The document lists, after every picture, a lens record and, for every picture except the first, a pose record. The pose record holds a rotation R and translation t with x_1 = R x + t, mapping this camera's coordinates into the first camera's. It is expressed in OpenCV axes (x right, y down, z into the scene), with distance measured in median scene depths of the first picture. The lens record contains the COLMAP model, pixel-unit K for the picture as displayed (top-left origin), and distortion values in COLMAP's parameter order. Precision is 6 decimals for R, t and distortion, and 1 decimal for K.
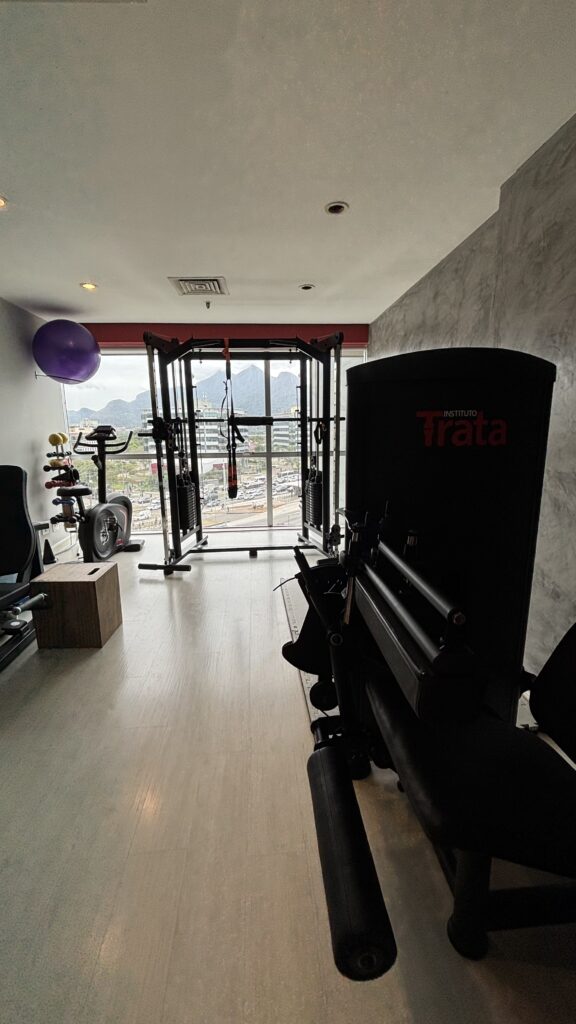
lens RADIAL K [[416.0, 0, 285.5], [0, 416.0, 519.3], [0, 0, 1]] dist [0.008179, -0.002601]
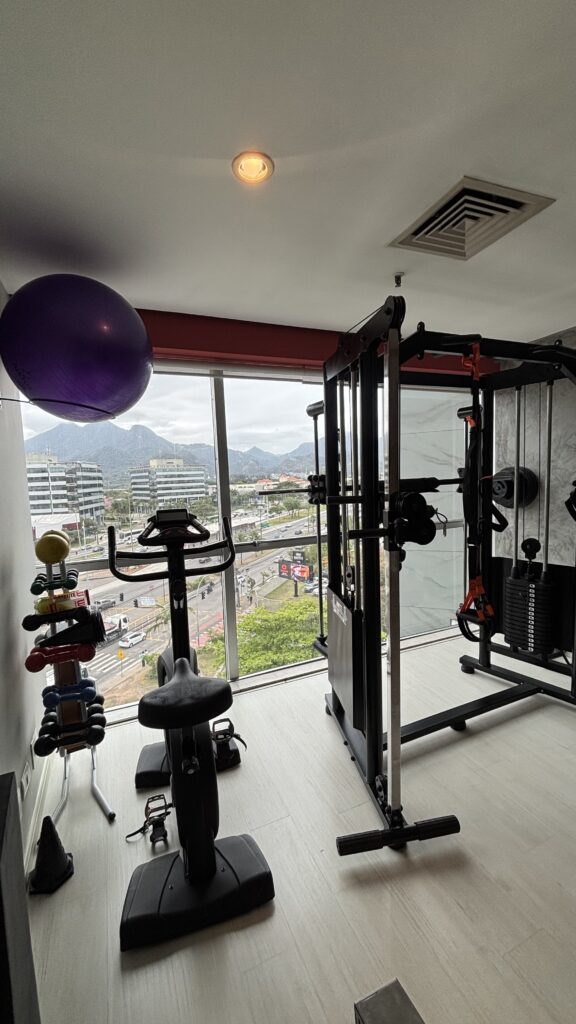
lens RADIAL K [[416.0, 0, 288.7], [0, 416.0, 514.4], [0, 0, 1]] dist [0.008179, -0.002601]
pose [[0.941915, -0.058413, 0.330734, -0.470921], [0.101286, 0.988315, -0.113905, -0.156461], [-0.320216, 0.140788, 0.936825, 0.538418]]
